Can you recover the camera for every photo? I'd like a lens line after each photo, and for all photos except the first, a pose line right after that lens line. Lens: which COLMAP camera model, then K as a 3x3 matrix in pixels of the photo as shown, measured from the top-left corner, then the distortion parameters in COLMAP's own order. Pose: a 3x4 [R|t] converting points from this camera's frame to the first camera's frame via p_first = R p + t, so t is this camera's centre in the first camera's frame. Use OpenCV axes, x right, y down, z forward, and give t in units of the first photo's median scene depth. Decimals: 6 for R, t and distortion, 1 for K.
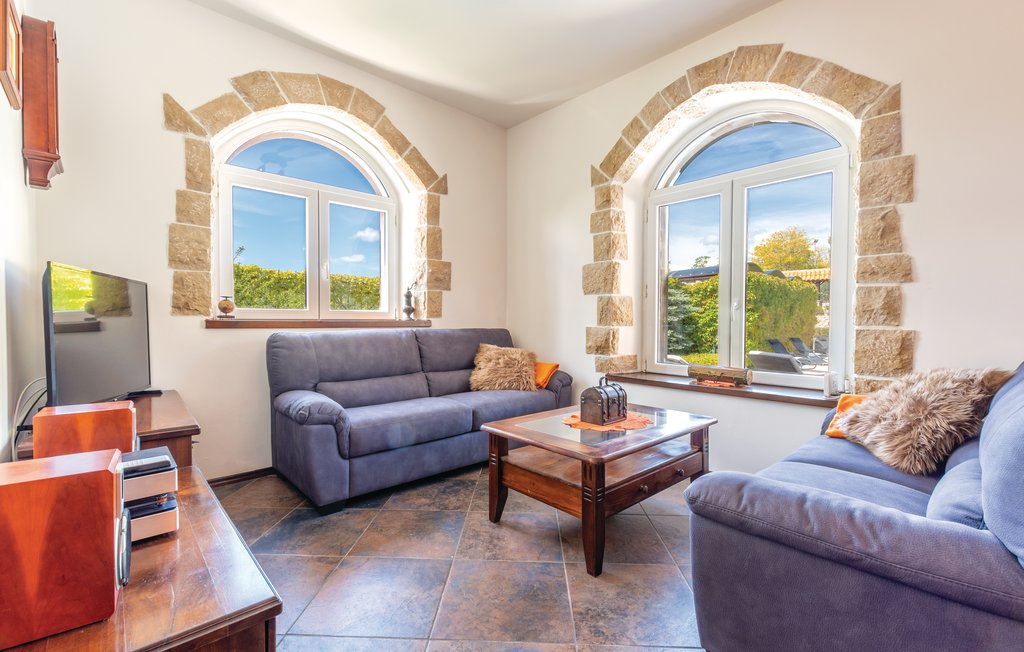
lens RADIAL K [[446.7, 0, 510.5], [0, 446.7, 324.6], [0, 0, 1]] dist [0.005478, 0.000564]
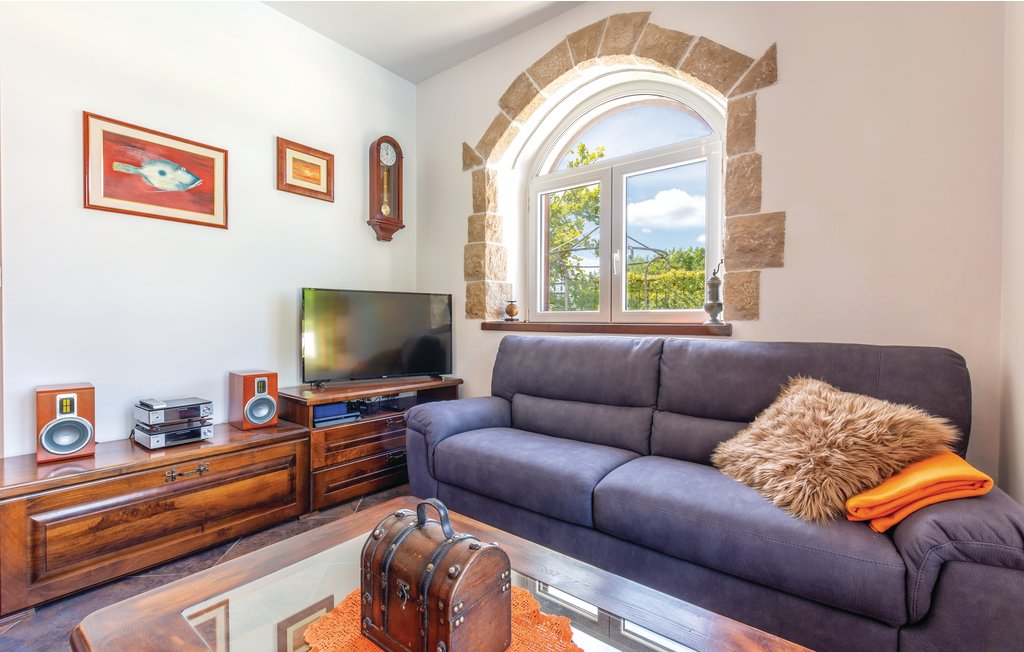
lens RADIAL K [[446.7, 0, 512.7], [0, 446.7, 325.5], [0, 0, 1]] dist [0.005478, 0.000564]
pose [[0.162936, 0.003266, -0.986631, 0.416347], [-0.018493, 0.999829, 0.000256, -0.004083], [0.986463, 0.018204, 0.162968, 0.794173]]
